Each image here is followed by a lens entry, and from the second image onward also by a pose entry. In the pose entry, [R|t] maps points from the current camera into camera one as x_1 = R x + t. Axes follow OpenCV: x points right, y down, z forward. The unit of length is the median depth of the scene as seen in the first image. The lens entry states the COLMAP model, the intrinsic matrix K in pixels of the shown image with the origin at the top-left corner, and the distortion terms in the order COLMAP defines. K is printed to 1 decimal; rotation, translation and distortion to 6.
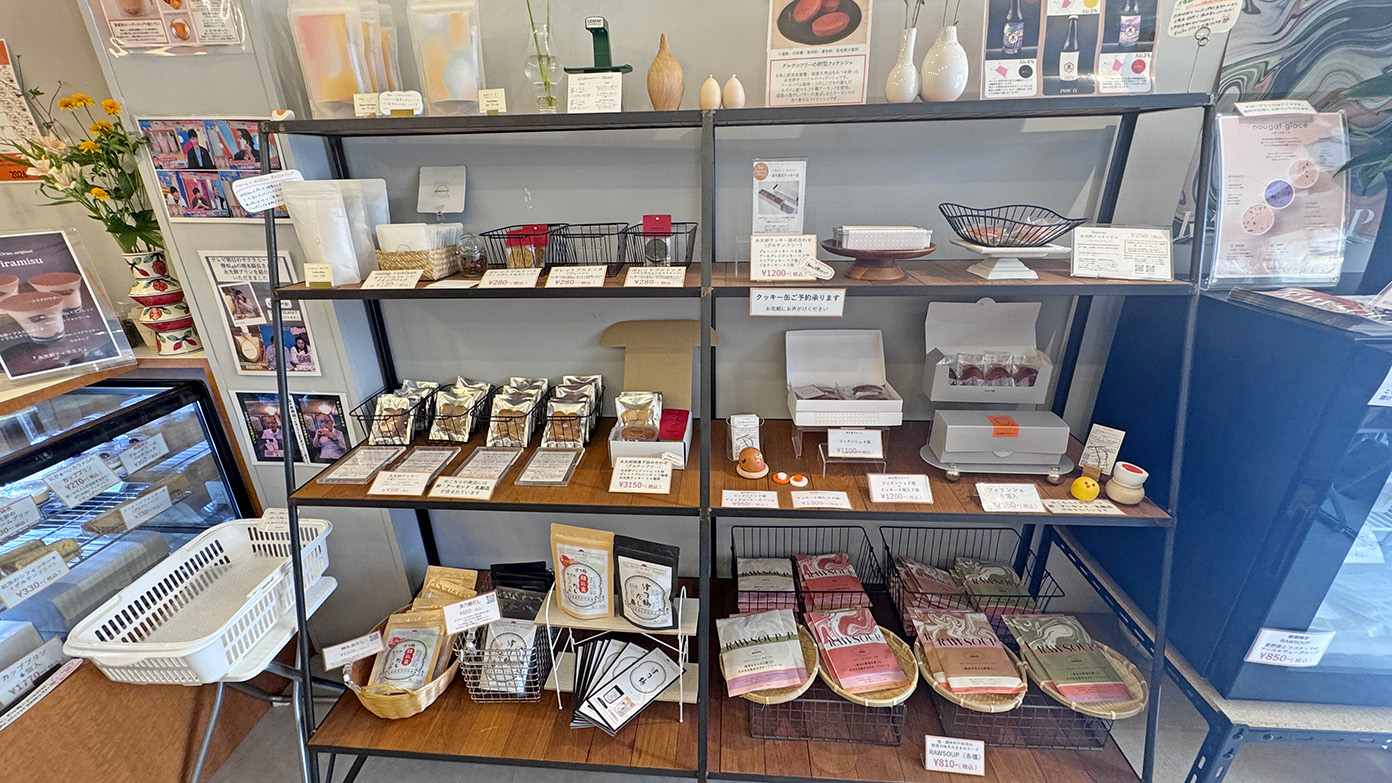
lens RADIAL K [[551.4, 0, 695.5], [0, 551.4, 391.8], [0, 0, 1]] dist [0.001472, 0.000095]
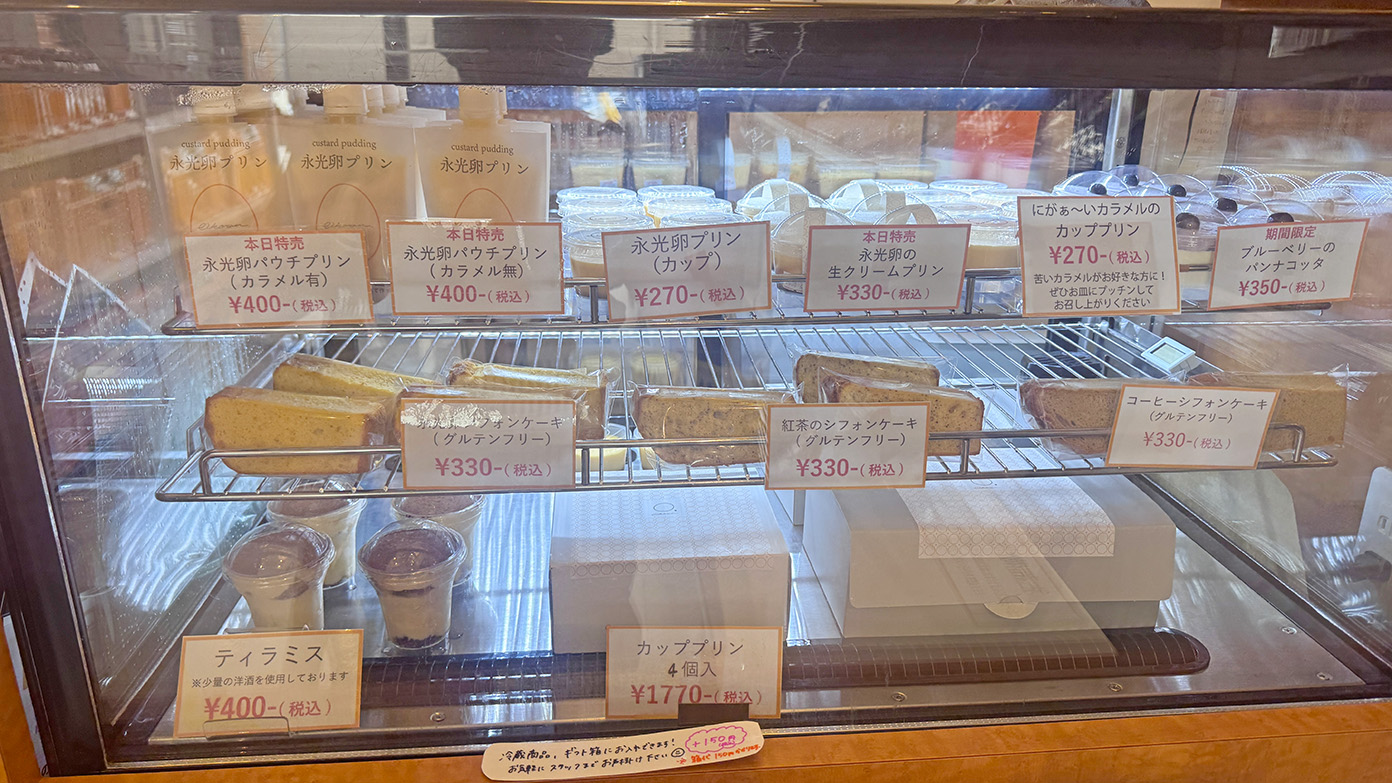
lens RADIAL K [[1011.8, 0, 695.7], [0, 1011.8, 392.6], [0, 0, 1]] dist [0.012562, 0.002662]
pose [[0.150790, 0.343576, -0.926940, -0.577822], [-0.380172, 0.885706, 0.266447, 0.158123], [0.912541, 0.312219, 0.264173, 0.653570]]
